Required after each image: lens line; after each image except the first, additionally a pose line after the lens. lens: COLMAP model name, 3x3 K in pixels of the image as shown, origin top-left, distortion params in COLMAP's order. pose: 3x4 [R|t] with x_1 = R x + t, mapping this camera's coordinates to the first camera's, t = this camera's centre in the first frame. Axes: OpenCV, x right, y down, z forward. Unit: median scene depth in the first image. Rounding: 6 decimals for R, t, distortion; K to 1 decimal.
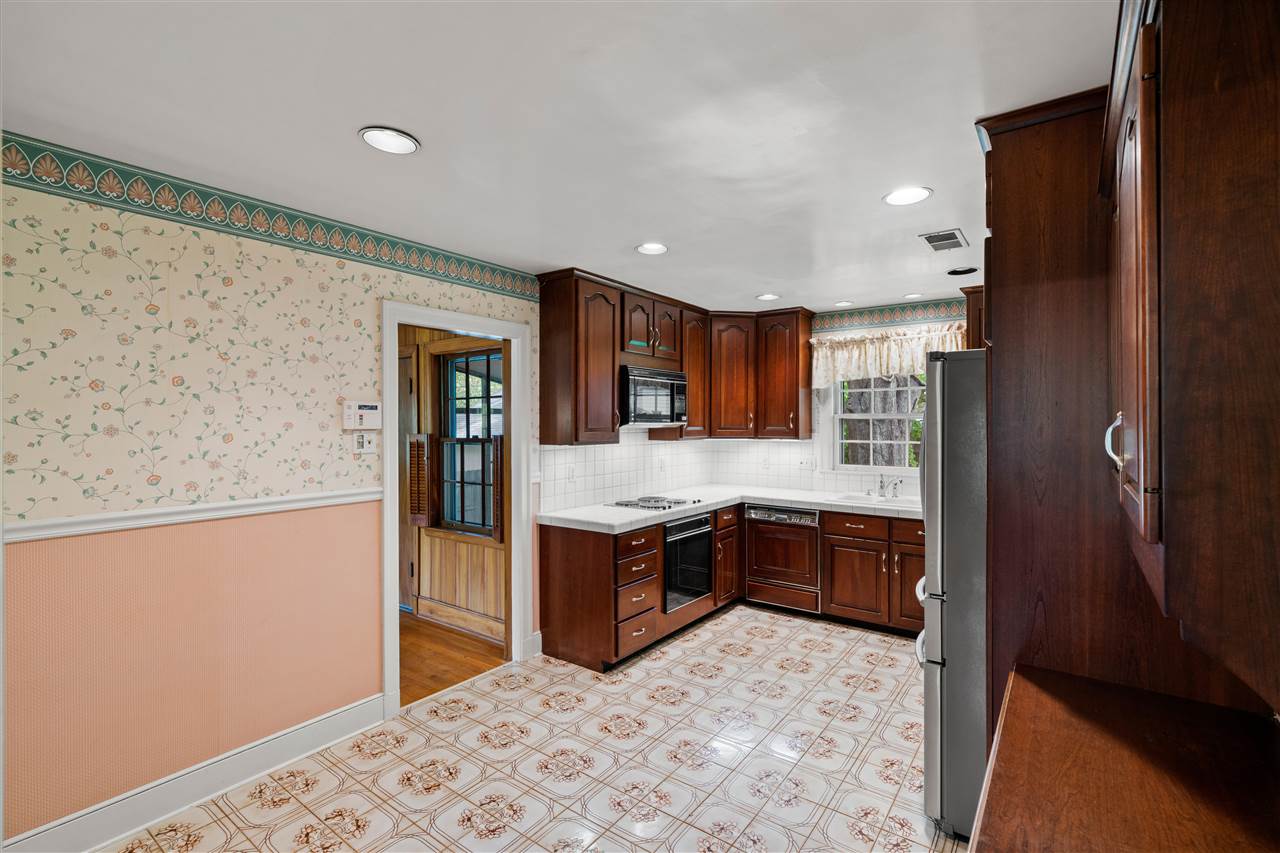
lens RADIAL K [[590.9, 0, 640.7], [0, 590.9, 423.3], [0, 0, 1]] dist [0.005746, -0.001619]
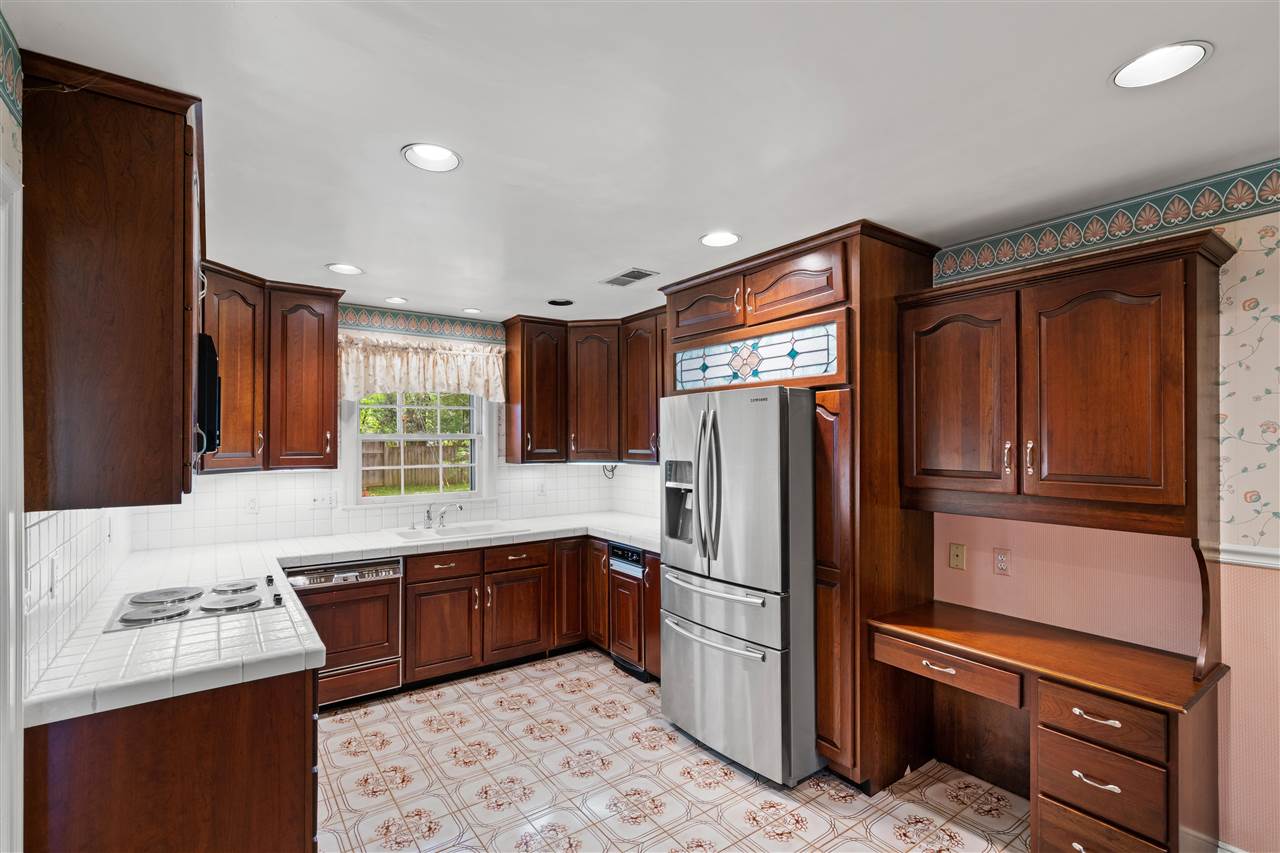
lens RADIAL K [[590.9, 0, 637.6], [0, 590.9, 438.3], [0, 0, 1]] dist [0.005746, -0.001619]
pose [[0.303464, 0.003267, 0.952837, -0.357342], [0.001599, 0.999991, -0.003938, -0.007313], [-0.952841, 0.002718, 0.303456, 0.456295]]
